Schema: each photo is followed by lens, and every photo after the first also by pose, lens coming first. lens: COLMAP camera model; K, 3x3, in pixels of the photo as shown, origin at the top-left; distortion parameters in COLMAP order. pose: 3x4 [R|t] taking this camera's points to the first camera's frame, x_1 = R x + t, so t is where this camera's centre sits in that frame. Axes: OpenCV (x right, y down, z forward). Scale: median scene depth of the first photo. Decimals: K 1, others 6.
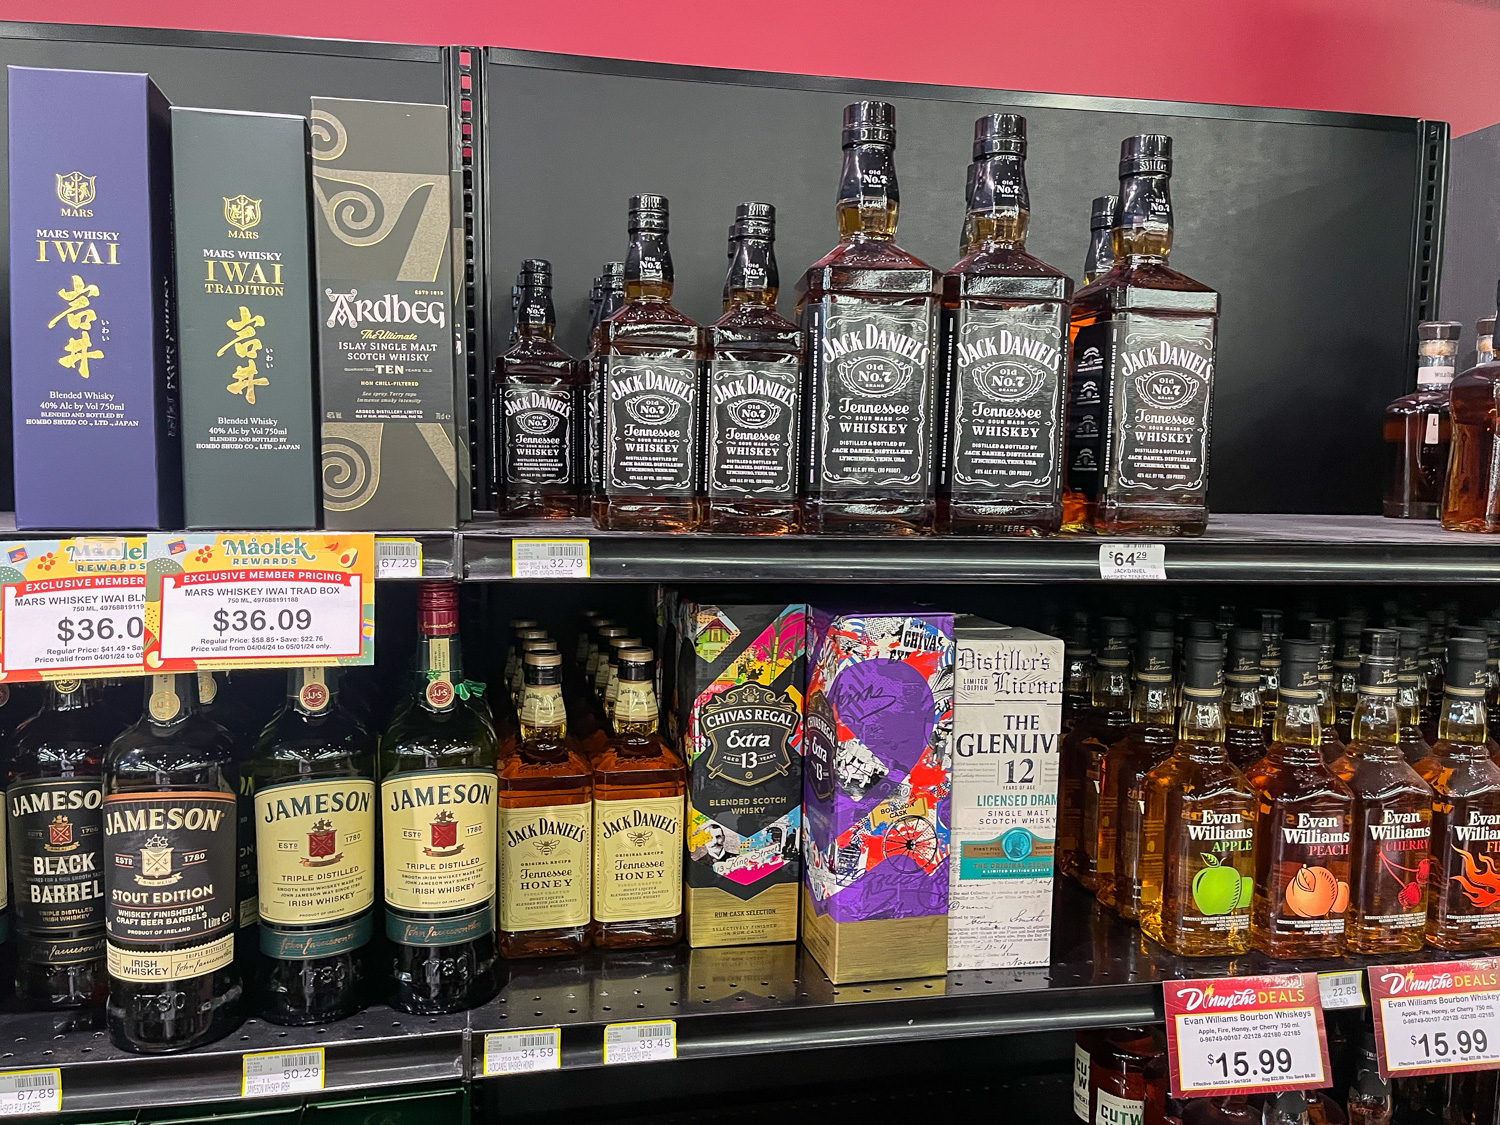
lens RADIAL K [[1206.4, 0, 751.3], [0, 1206.4, 568.6], [0, 0, 1]] dist [0.030022, -0.024783]
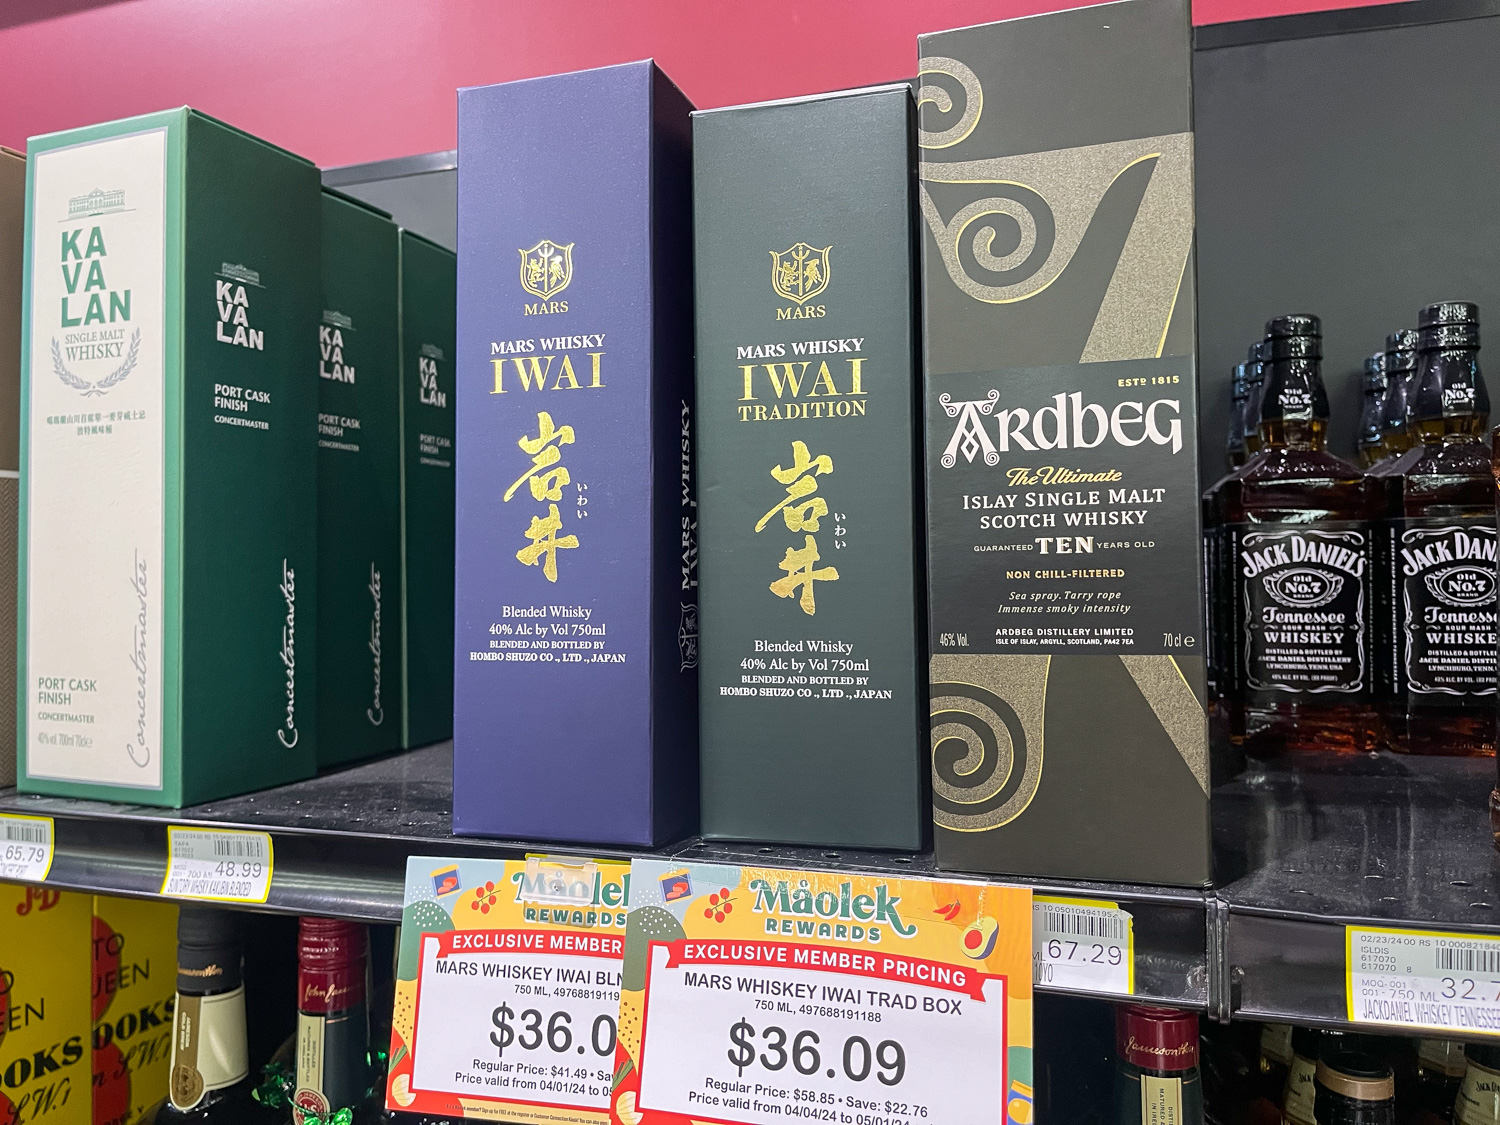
lens RADIAL K [[1160.0, 0, 734.8], [0, 1160.0, 555.7], [0, 0, 1]] dist [0.041993, -0.084746]
pose [[0.856615, -0.022200, -0.515479, -0.164275], [-0.022506, 0.996515, -0.080318, -0.114635], [0.515466, 0.080403, 0.853130, 0.511623]]
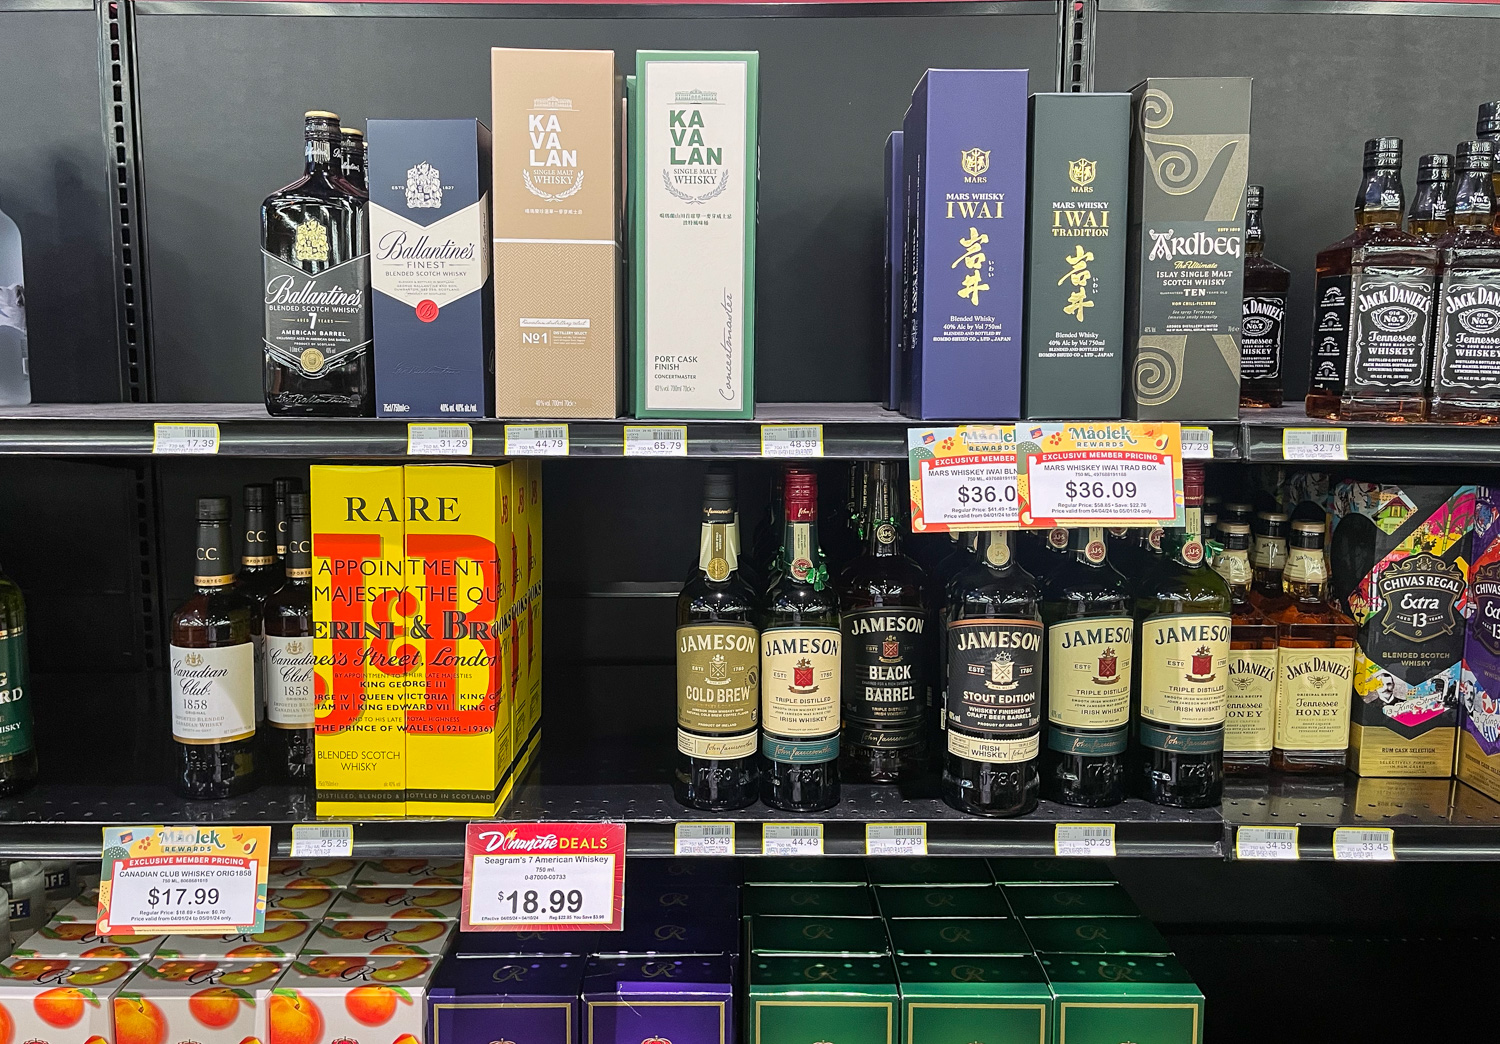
lens RADIAL K [[1154.6, 0, 750.1], [0, 1154.6, 492.6], [0, 0, 1]] dist [0.022035, -0.009978]
pose [[0.977034, 0.016647, -0.212432, -0.468997], [-0.010285, 0.999466, 0.031018, 0.010163], [0.212835, -0.028121, 0.976683, -0.265242]]
